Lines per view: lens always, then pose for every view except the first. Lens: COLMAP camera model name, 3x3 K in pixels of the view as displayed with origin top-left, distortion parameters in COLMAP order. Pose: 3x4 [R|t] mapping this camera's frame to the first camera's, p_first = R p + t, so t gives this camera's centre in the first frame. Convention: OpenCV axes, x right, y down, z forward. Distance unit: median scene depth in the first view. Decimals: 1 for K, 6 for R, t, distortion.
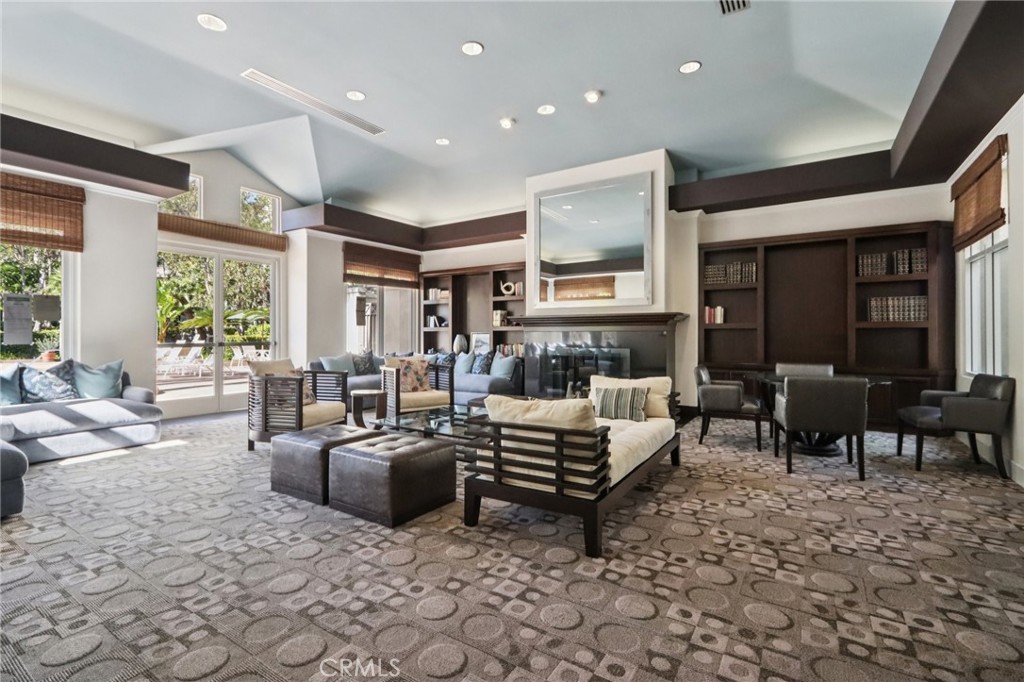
lens RADIAL K [[471.9, 0, 488.6], [0, 471.9, 333.4], [0, 0, 1]] dist [-0.001624, -0.000123]
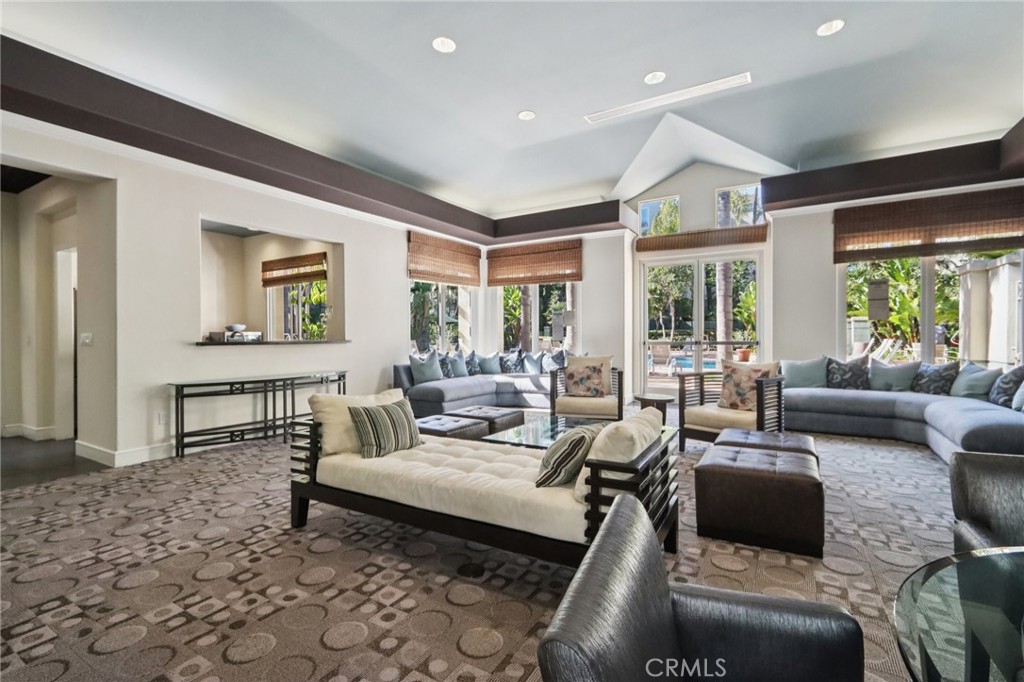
lens RADIAL K [[471.9, 0, 509.3], [0, 471.9, 340.2], [0, 0, 1]] dist [-0.001624, -0.000123]
pose [[0.053889, 0.011075, -0.998486, 1.338587], [0.008407, 0.999898, 0.011545, 0.002019], [0.998512, -0.009016, 0.053790, 1.386794]]
